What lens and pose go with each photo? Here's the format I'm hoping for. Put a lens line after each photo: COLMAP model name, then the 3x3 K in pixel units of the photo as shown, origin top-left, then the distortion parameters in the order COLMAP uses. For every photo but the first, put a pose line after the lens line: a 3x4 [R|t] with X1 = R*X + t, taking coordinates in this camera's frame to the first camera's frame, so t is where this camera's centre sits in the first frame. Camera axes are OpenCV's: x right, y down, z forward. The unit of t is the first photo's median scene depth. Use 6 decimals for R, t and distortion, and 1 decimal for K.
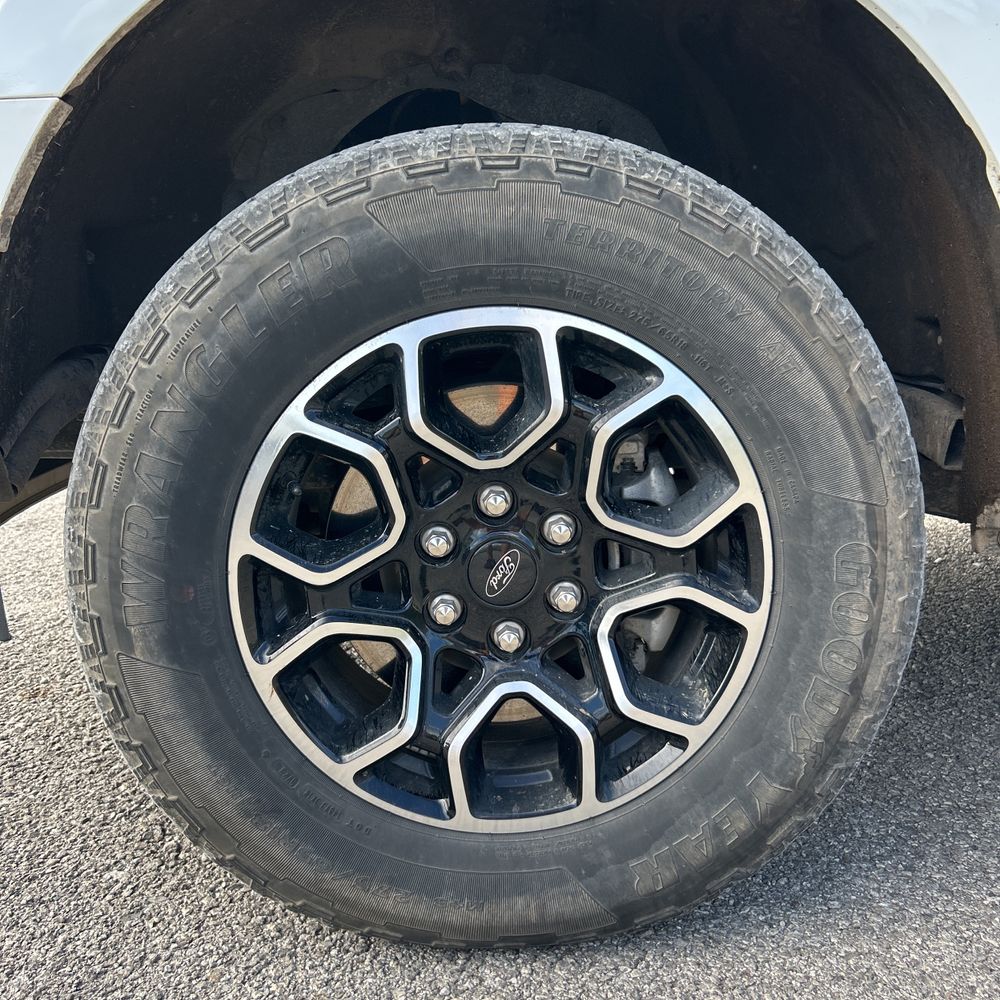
lens RADIAL K [[971.7, 0, 499.6], [0, 971.7, 516.9], [0, 0, 1]] dist [0.056939, -0.070696]
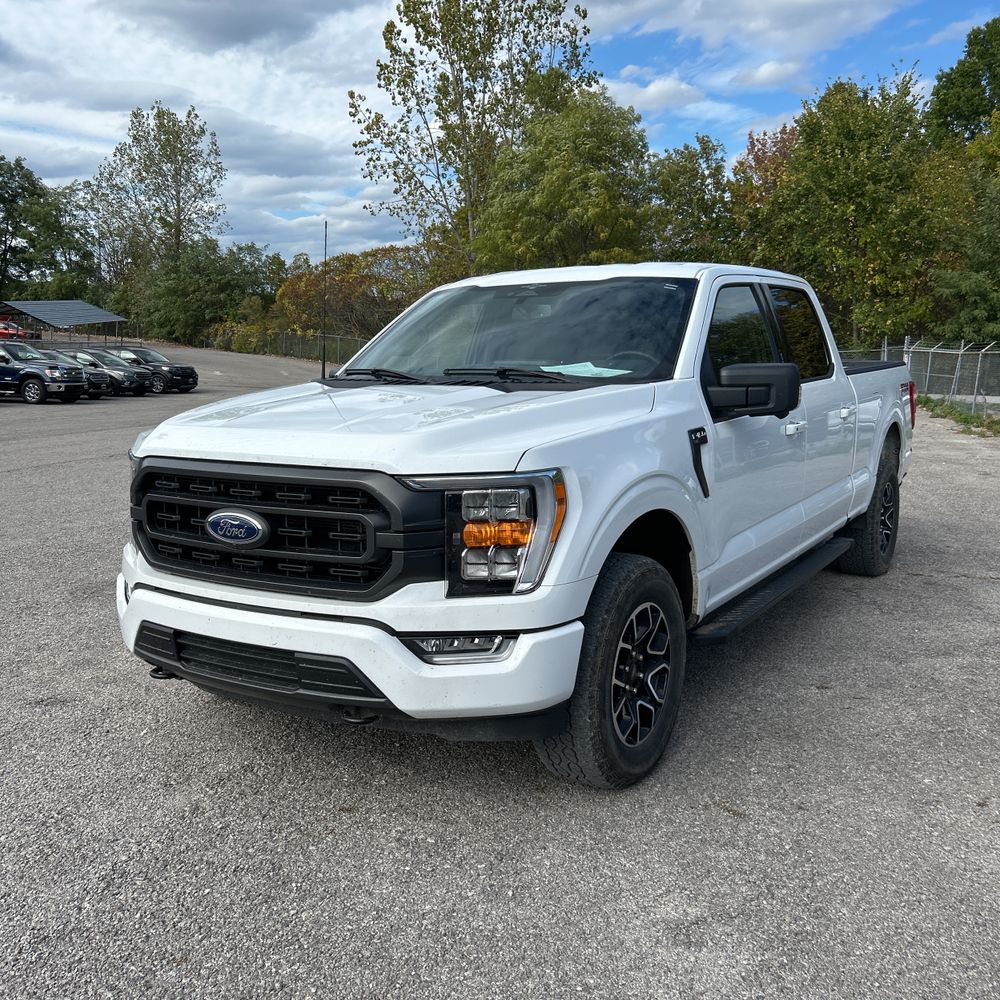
lens RADIAL K [[1012.2, 0, 499.3], [0, 1012.2, 478.2], [0, 0, 1]] dist [0.029936, -0.013656]
pose [[0.559689, -0.087543, 0.824066, -3.442030], [0.153841, 0.988096, 0.000483, -0.761555], [-0.814298, 0.126504, 0.566494, -0.855082]]
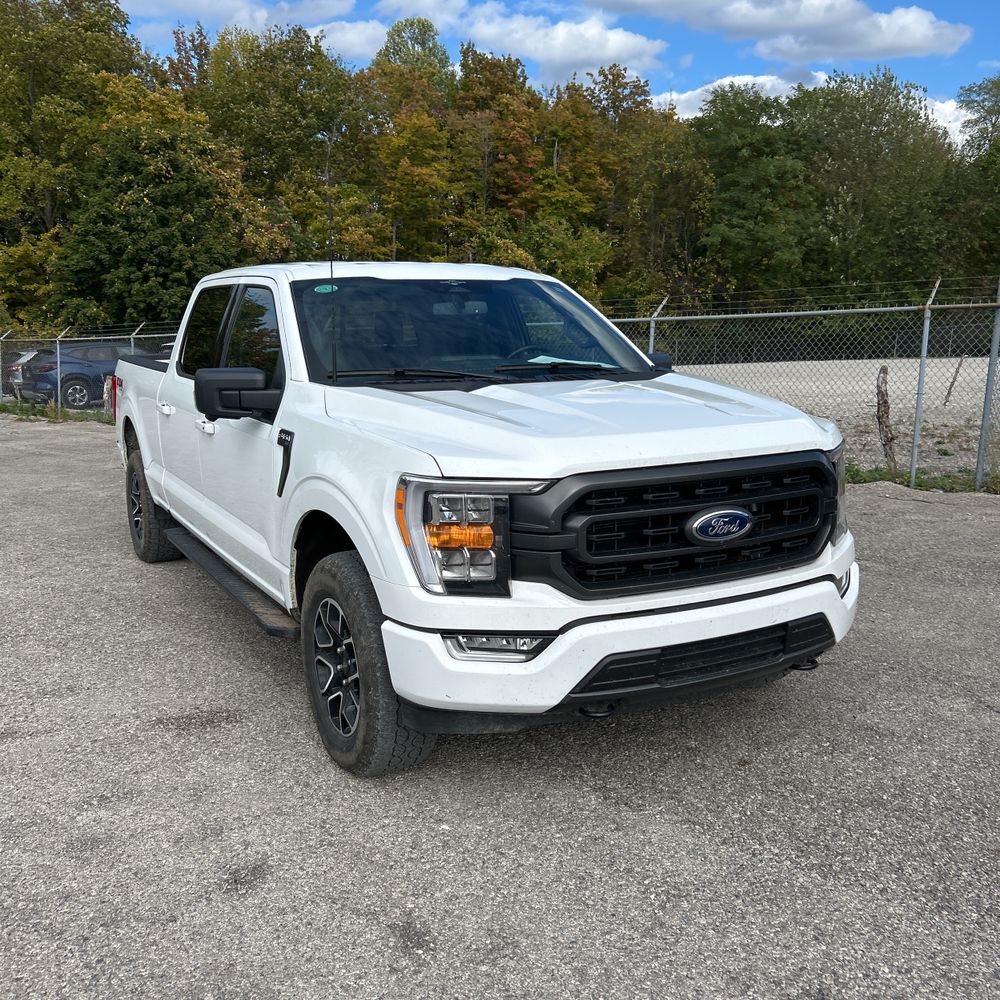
lens RADIAL K [[1005.6, 0, 510.4], [0, 1005.6, 484.3], [0, 0, 1]] dist [0.026936, -0.026408]
pose [[-0.447658, -0.115230, 0.886750, -3.871155], [0.190228, 0.956691, 0.220352, -1.794938], [-0.873737, 0.267327, -0.406350, 3.967430]]
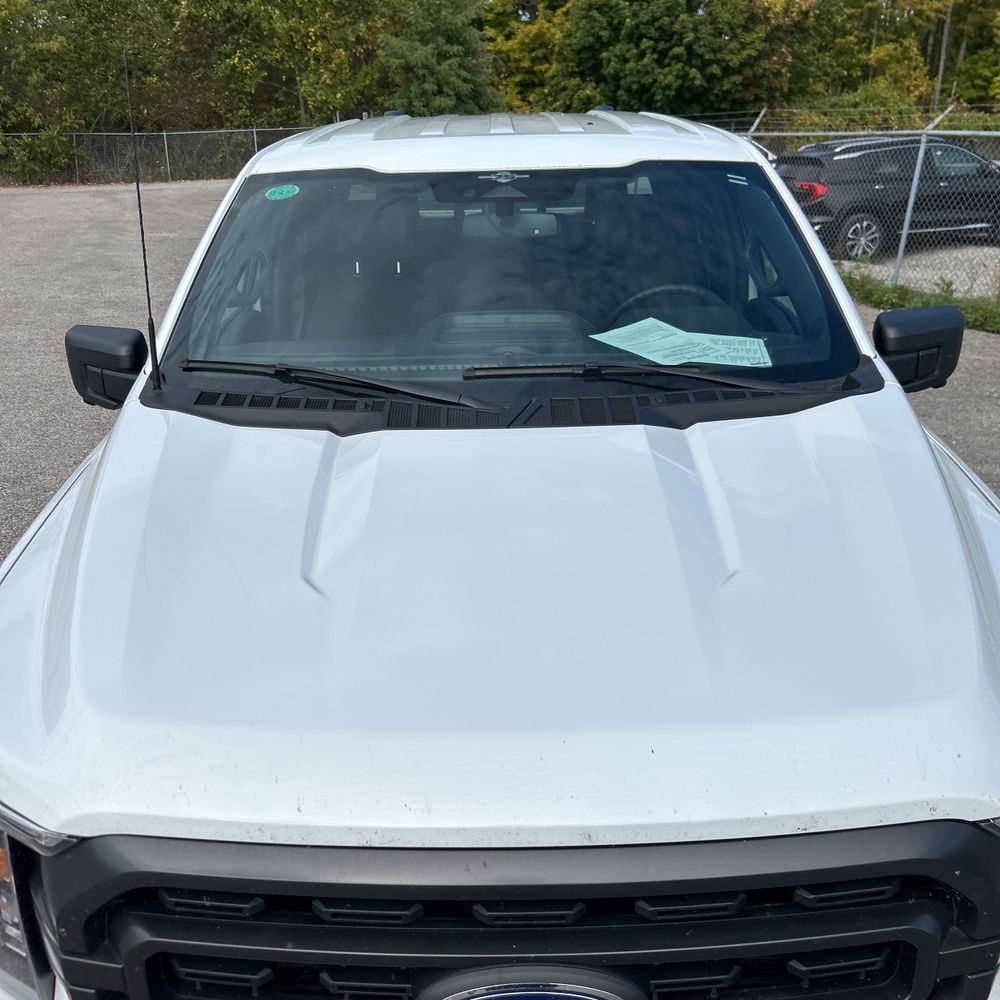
lens RADIAL K [[1023.3, 0, 492.6], [0, 1023.3, 503.9], [0, 0, 1]] dist [0.028910, -0.032741]
pose [[0.044637, -0.341613, 0.938780, -2.124404], [0.208753, 0.922161, 0.325639, -1.808277], [-0.976949, 0.181437, 0.112475, 1.683437]]
